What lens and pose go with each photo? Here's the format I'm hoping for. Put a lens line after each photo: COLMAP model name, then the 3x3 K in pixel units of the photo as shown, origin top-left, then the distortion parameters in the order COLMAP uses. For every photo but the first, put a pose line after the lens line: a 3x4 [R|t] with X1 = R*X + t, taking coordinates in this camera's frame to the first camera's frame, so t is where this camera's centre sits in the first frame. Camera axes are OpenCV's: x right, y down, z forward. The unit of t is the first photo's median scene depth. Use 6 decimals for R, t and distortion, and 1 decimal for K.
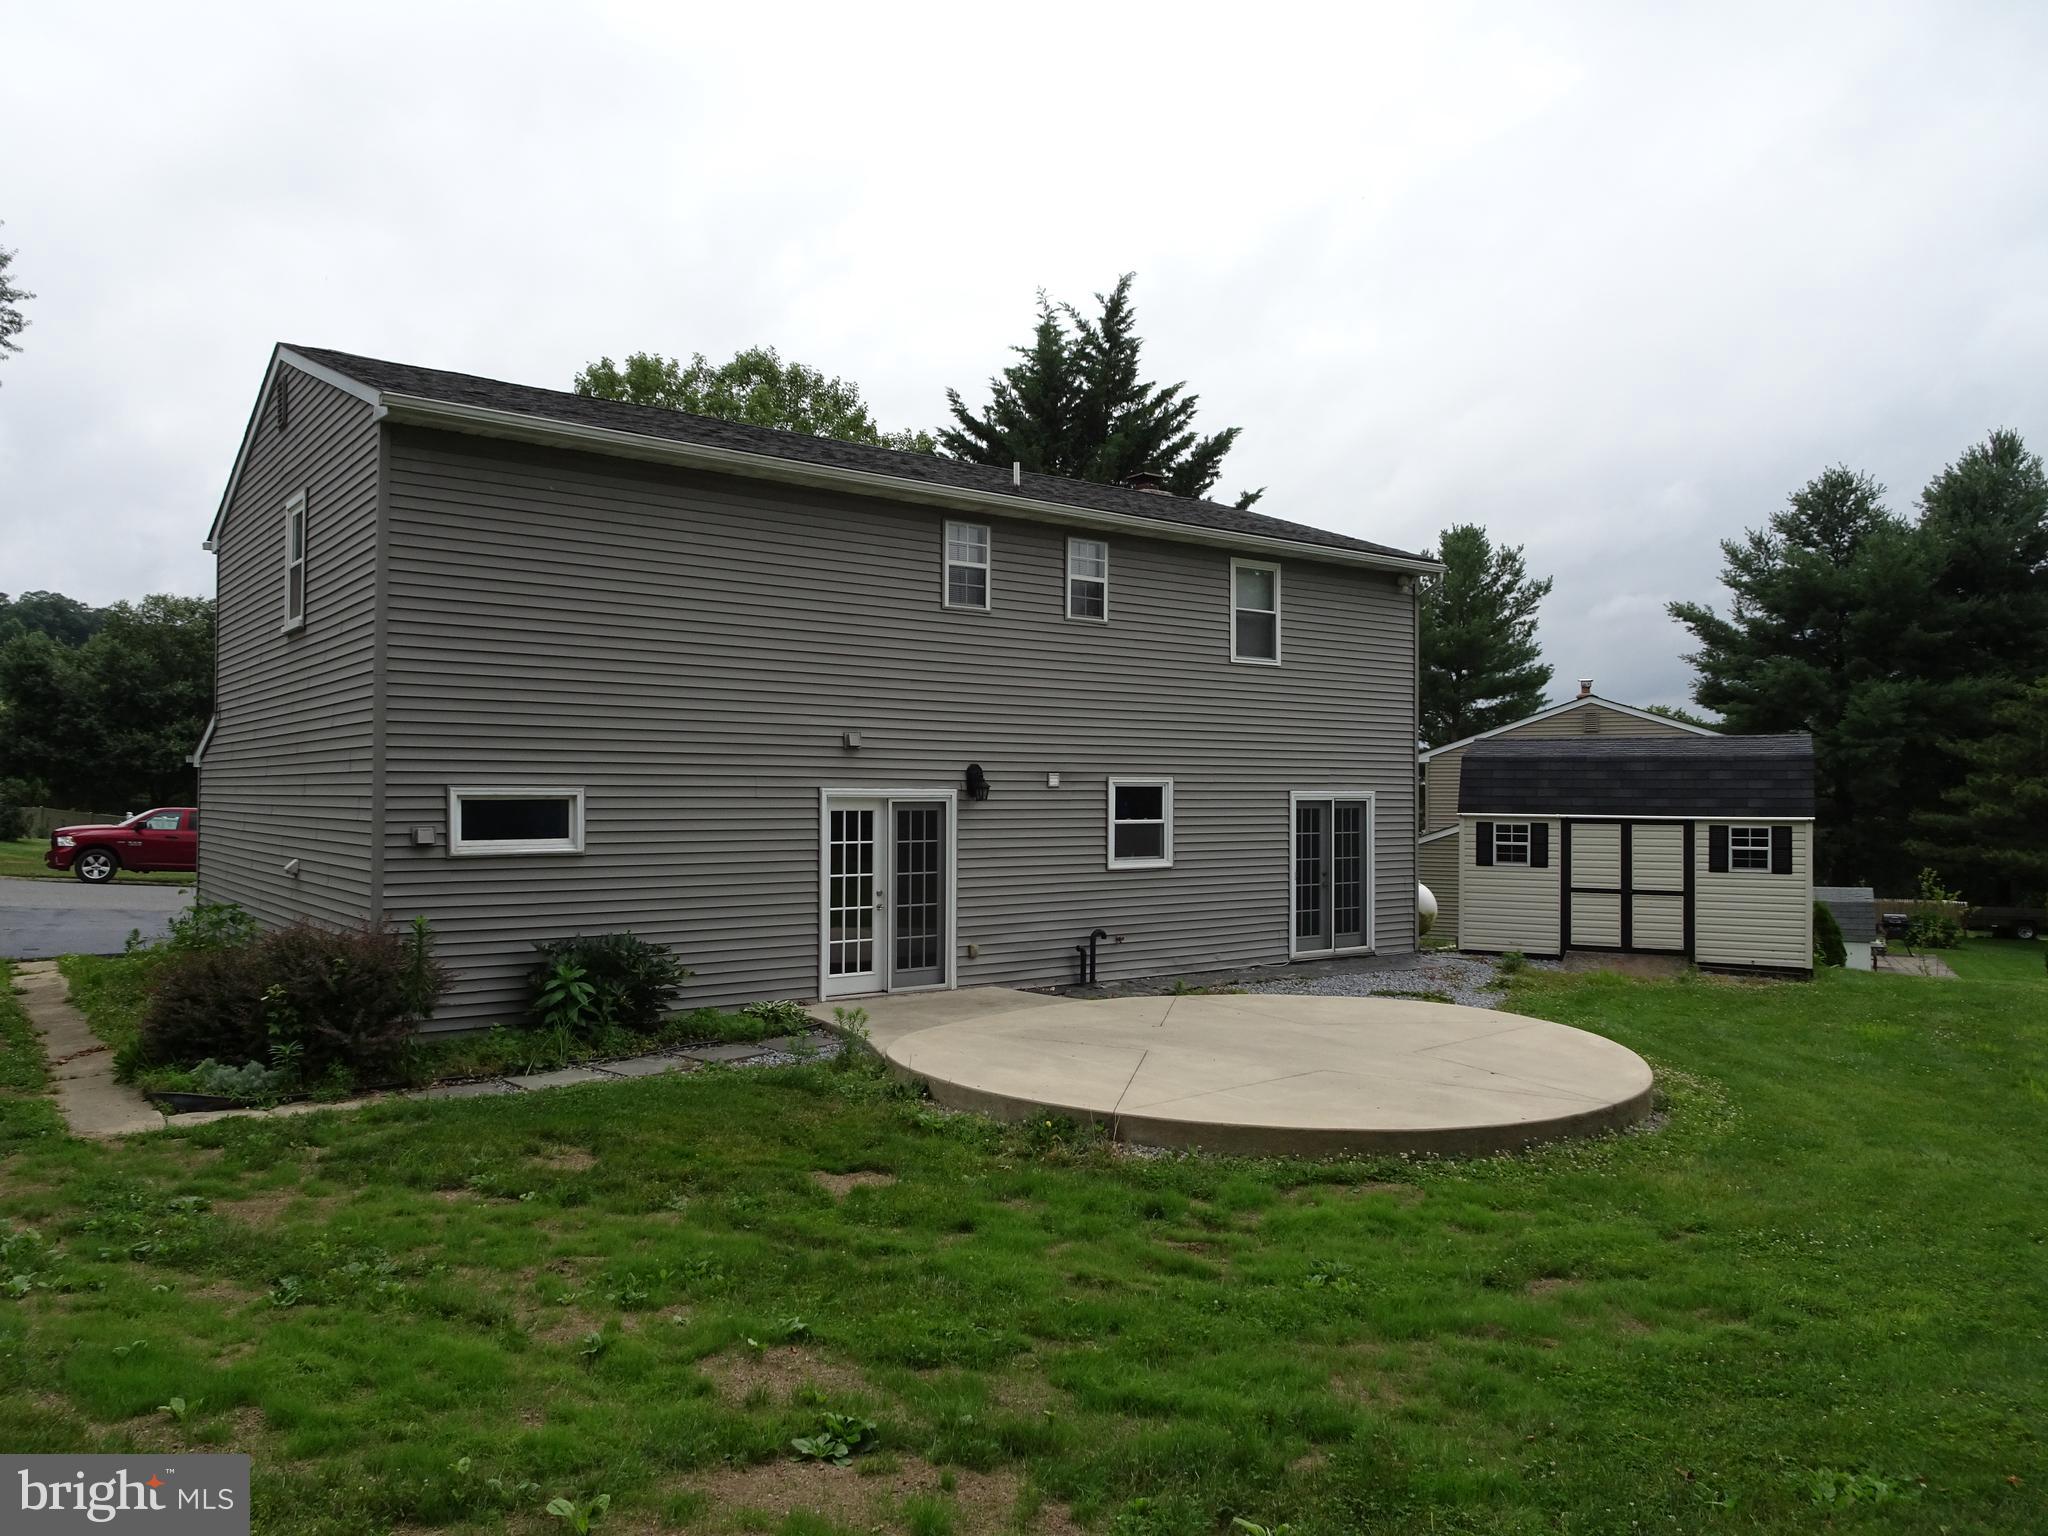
lens RADIAL K [[1450.6, 0, 1024.0], [0, 1450.6, 768.0], [0, 0, 1]] dist [0.018712, -0.005139]
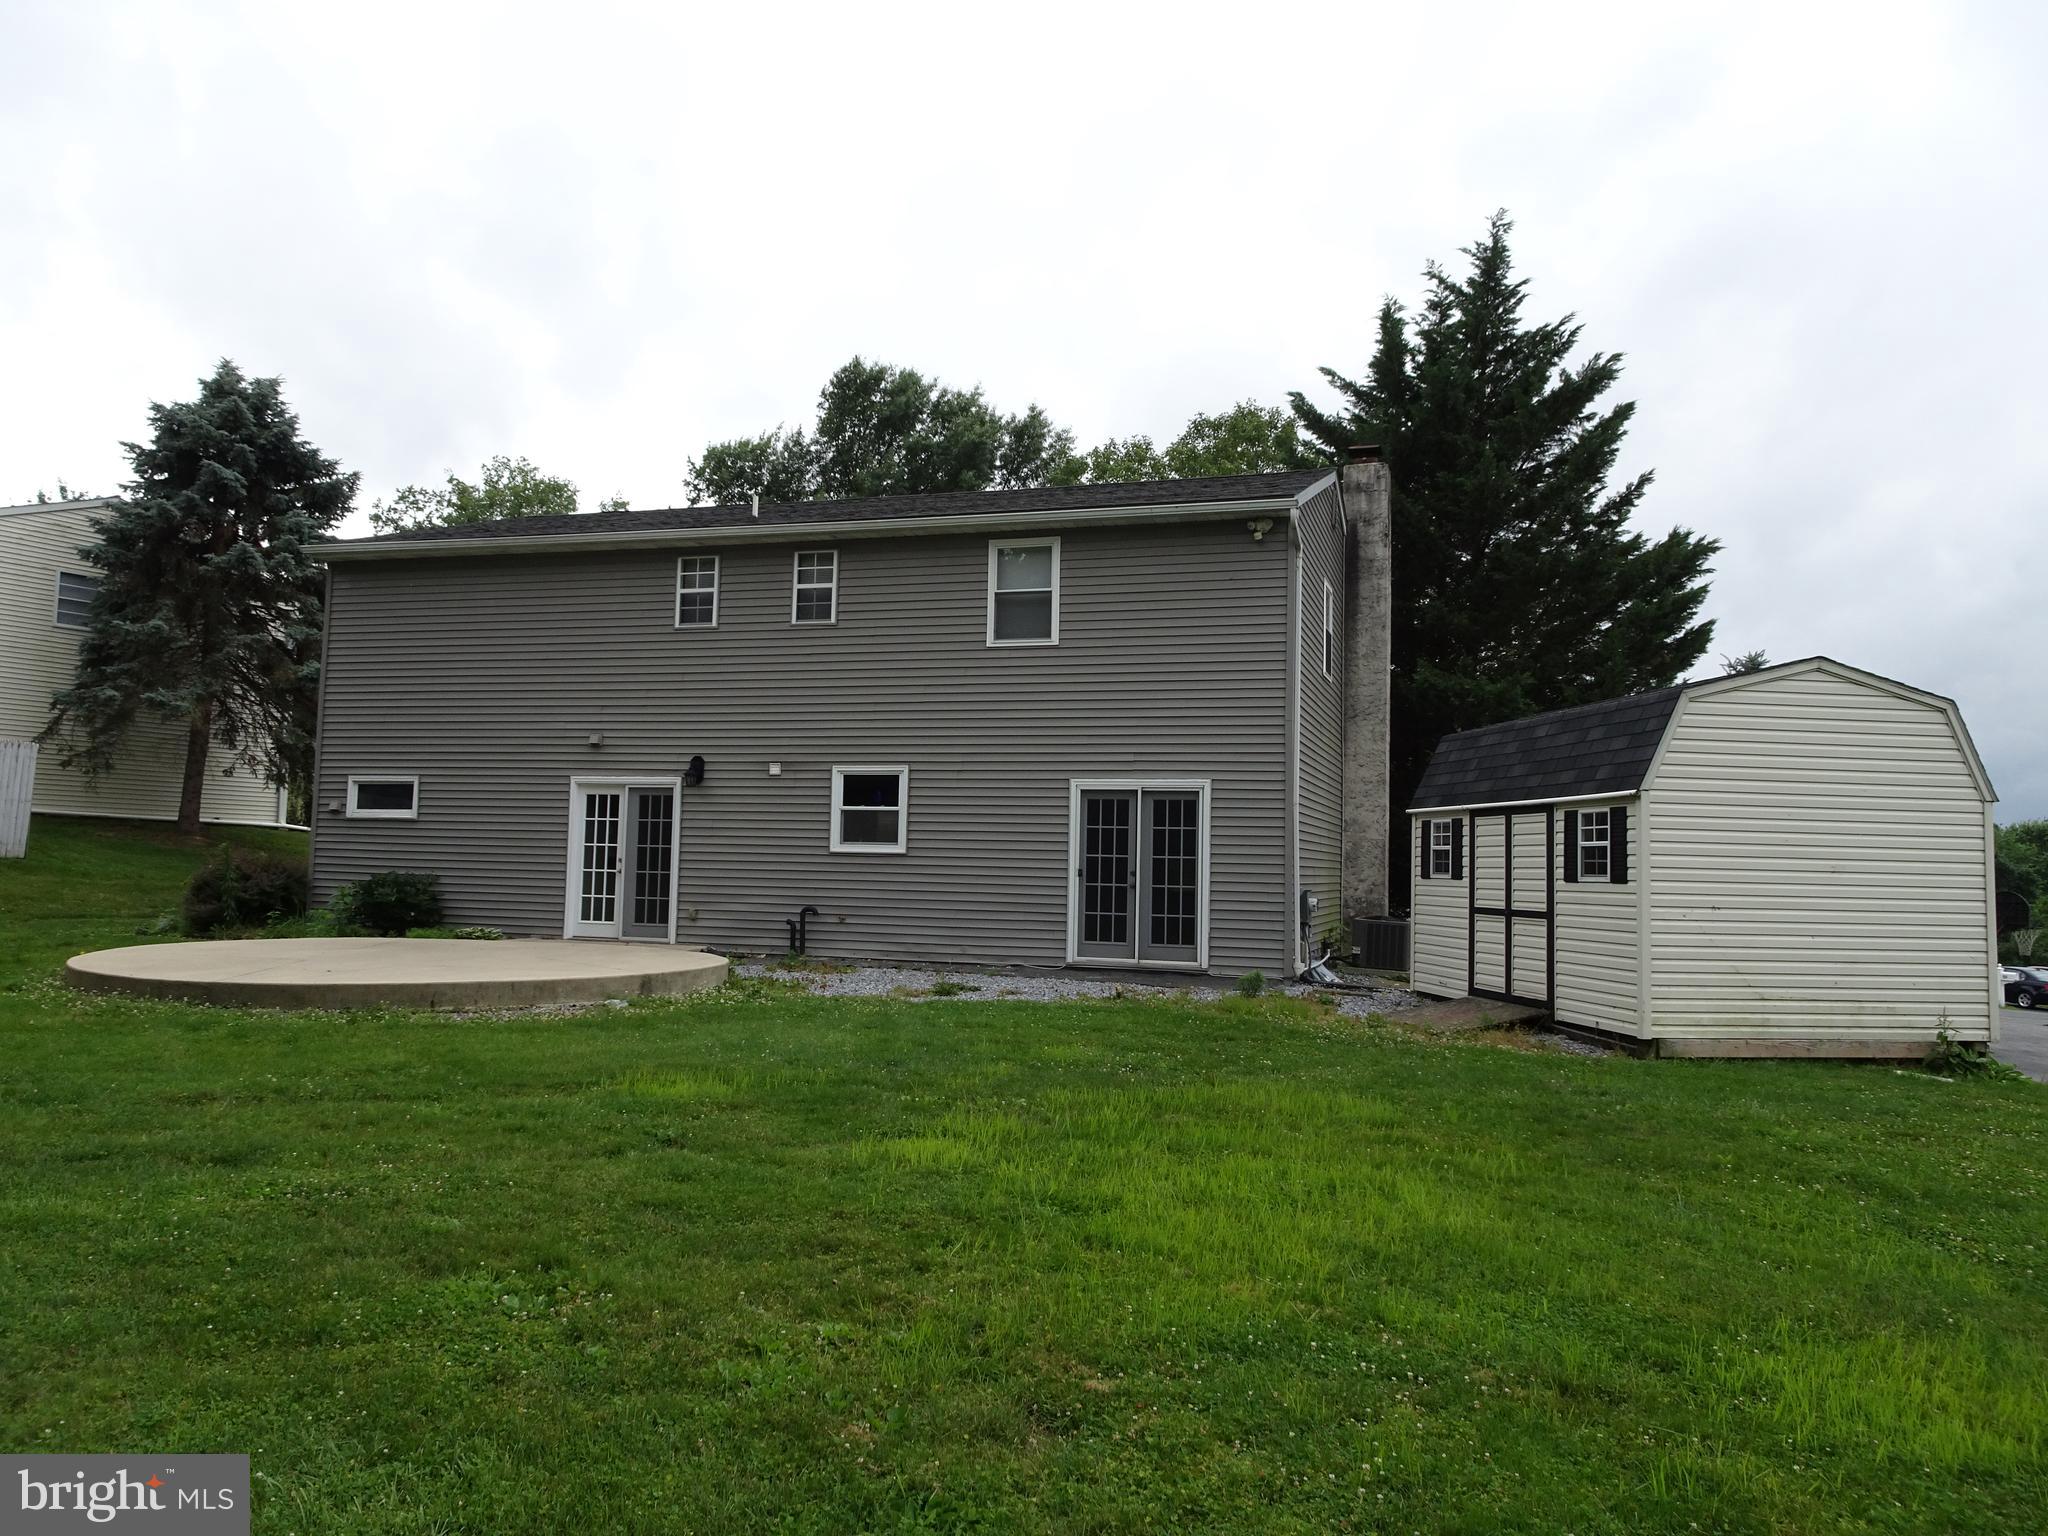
lens RADIAL K [[1474.3, 0, 1022.1], [0, 1474.3, 756.0], [0, 0, 1]] dist [-0.008244, -0.005512]
pose [[0.571877, -0.053278, -0.818607, 0.997716], [-0.008486, 0.997451, -0.070847, 0.072582], [0.820295, 0.047463, 0.569968, 0.478007]]
